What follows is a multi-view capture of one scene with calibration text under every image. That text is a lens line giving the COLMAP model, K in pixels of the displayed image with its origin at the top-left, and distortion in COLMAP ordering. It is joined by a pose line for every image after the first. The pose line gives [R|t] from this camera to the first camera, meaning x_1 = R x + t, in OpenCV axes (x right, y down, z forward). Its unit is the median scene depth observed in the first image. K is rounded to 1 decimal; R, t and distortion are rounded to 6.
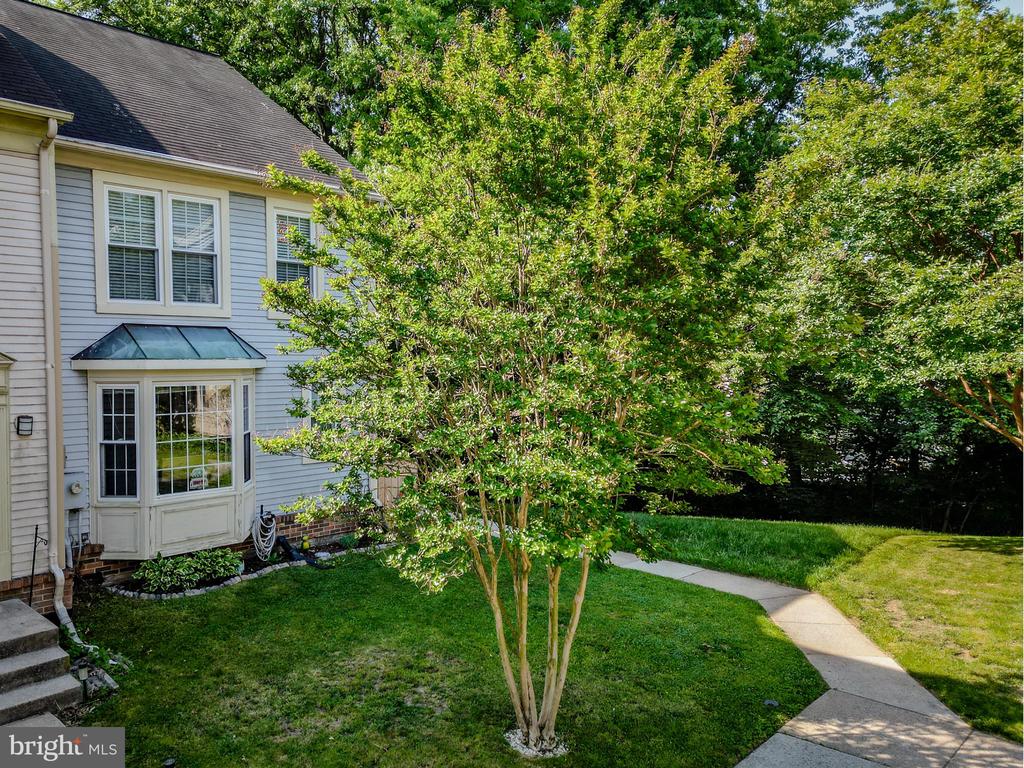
lens RADIAL K [[719.9, 0, 512.0], [0, 719.9, 384.0], [0, 0, 1]] dist [-0.002337, -0.000569]
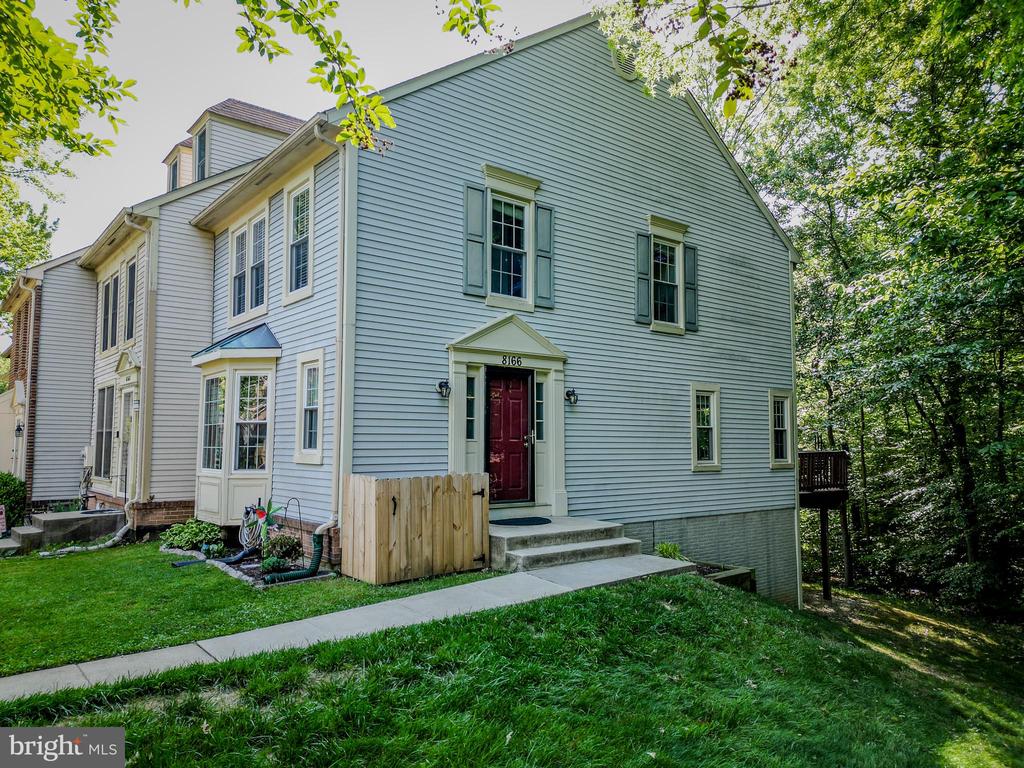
lens RADIAL K [[719.9, 0, 512.0], [0, 719.9, 384.0], [0, 0, 1]] dist [-0.002337, -0.000569]
pose [[-0.094661, -0.071793, -0.992918, 0.670396], [-0.003356, 0.997414, -0.071798, 0.093907], [0.995504, -0.003464, -0.094657, 1.601703]]
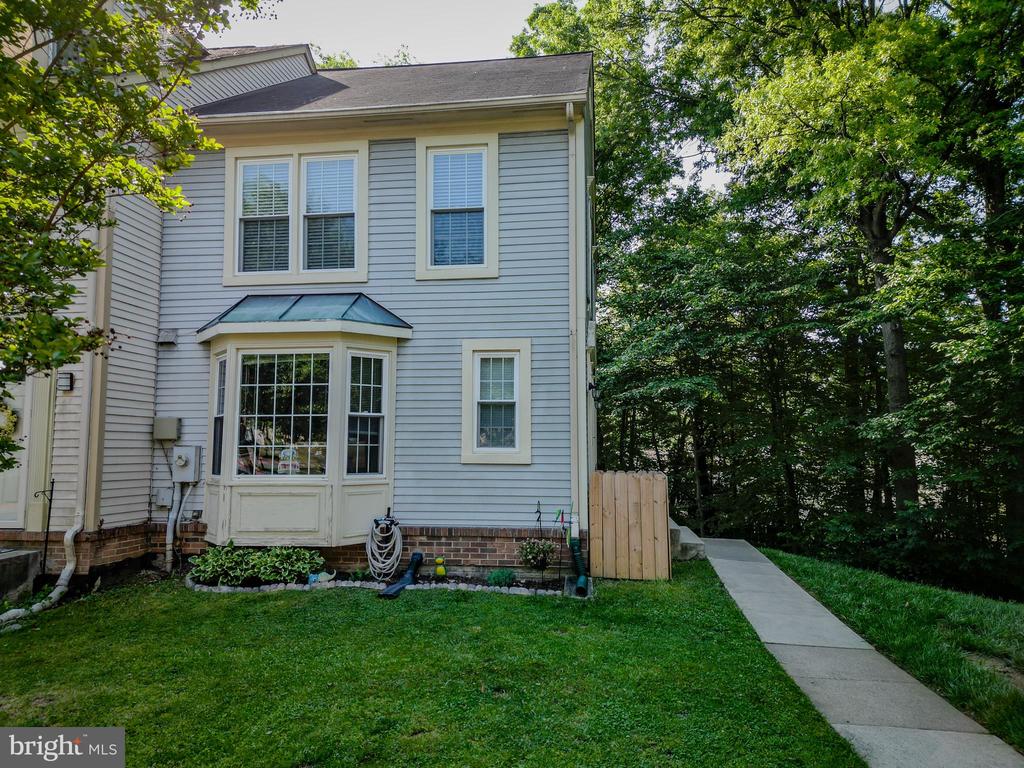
lens RADIAL K [[719.9, 0, 512.0], [0, 719.9, 384.0], [0, 0, 1]] dist [-0.002337, -0.000569]
pose [[0.613749, -0.077482, -0.785690, 0.414323], [-0.008795, 0.994440, -0.104938, 0.128710], [0.789452, 0.071316, 0.609655, 0.691114]]
